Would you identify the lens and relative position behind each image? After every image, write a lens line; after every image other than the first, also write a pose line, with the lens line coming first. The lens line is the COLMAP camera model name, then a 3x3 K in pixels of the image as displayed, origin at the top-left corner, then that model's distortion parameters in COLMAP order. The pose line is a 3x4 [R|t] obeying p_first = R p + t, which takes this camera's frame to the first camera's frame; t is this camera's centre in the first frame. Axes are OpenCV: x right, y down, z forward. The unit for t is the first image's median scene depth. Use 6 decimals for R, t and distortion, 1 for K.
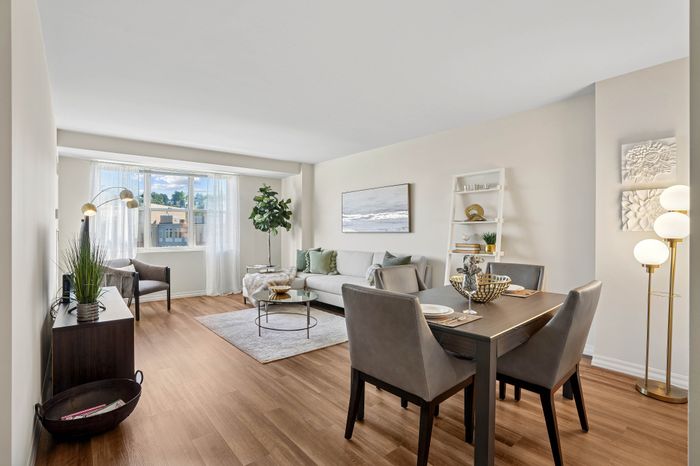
lens RADIAL K [[335.4, 0, 356.6], [0, 335.4, 235.7], [0, 0, 1]] dist [-0.025663, 0.016507]
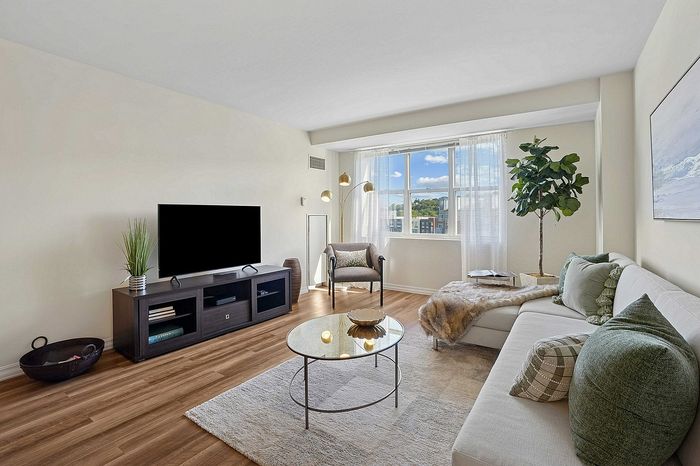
lens RADIAL K [[335.4, 0, 346.1], [0, 335.4, 221.4], [0, 0, 1]] dist [-0.025663, 0.016507]
pose [[0.277753, 0.017816, -0.960487, 0.283874], [-0.017507, 0.999756, 0.013481, -0.008324], [0.960493, 0.013071, 0.277997, 0.730157]]
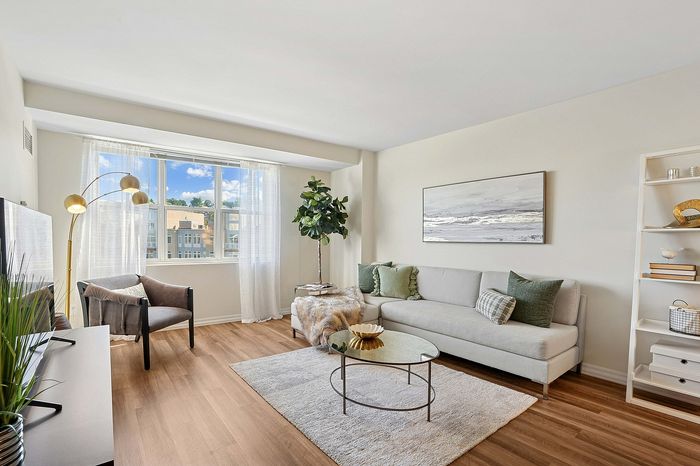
lens RADIAL K [[335.4, 0, 366.5], [0, 335.4, 253.3], [0, 0, 1]] dist [-0.025663, 0.016507]
pose [[0.999698, 0.013443, -0.020578, -0.195499], [-0.012807, 0.999445, 0.030743, -0.006659], [0.020980, -0.030470, 0.999315, 0.331080]]
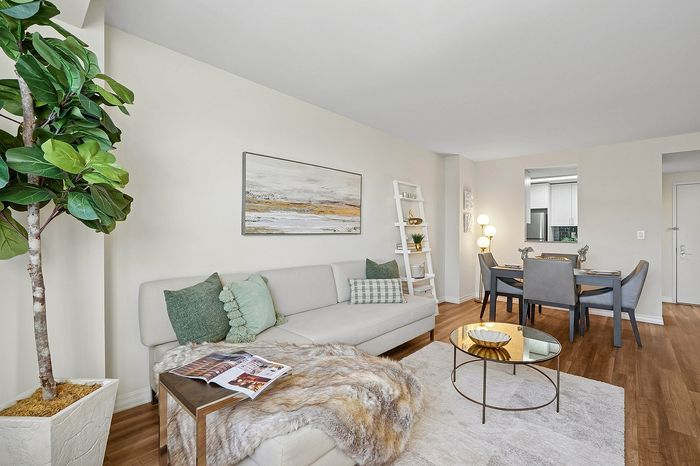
lens RADIAL K [[335.4, 0, 348.6], [0, 335.4, 221.5], [0, 0, 1]] dist [-0.025663, 0.016507]
pose [[-0.135755, 0.027277, 0.990367, -0.684676], [0.004117, 0.999628, -0.026968, -0.018844], [-0.990734, 0.000416, -0.135816, 1.188217]]
